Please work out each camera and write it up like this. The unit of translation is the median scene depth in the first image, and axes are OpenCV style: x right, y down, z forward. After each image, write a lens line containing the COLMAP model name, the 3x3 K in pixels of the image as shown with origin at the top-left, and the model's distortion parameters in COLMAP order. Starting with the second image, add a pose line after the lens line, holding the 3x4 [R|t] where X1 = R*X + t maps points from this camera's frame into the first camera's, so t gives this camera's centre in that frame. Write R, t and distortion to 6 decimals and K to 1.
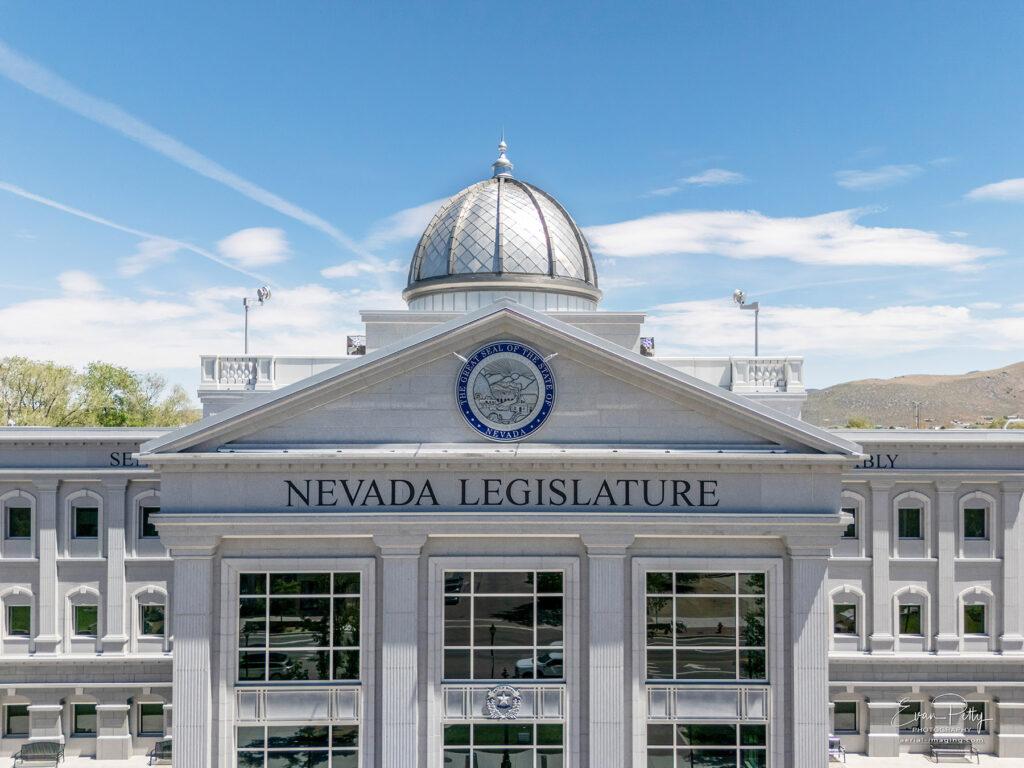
lens RADIAL K [[773.2, 0, 513.6], [0, 773.2, 424.8], [0, 0, 1]] dist [0.063909, -0.065829]
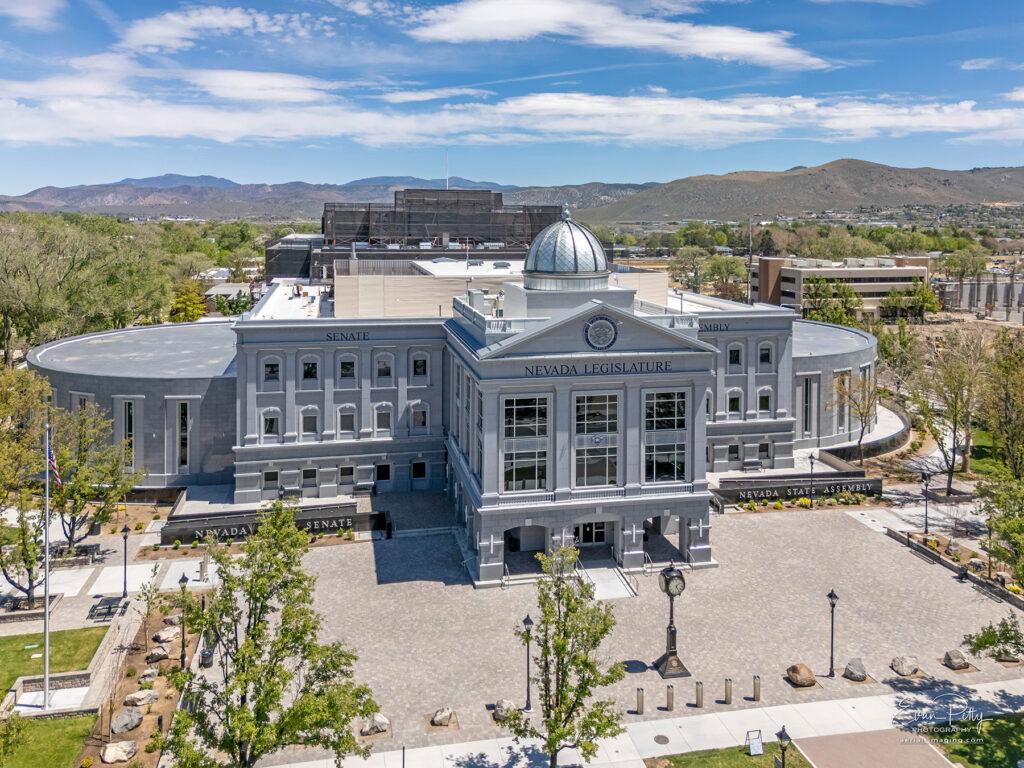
lens RADIAL K [[805.1, 0, 501.2], [0, 805.1, 295.1], [0, 0, 1]] dist [0.082882, -0.063202]
pose [[0.983328, -0.018101, 0.180937, -0.863649], [0.000684, 0.995395, 0.095859, -0.444471], [-0.181839, -0.094137, 0.978812, -1.728698]]
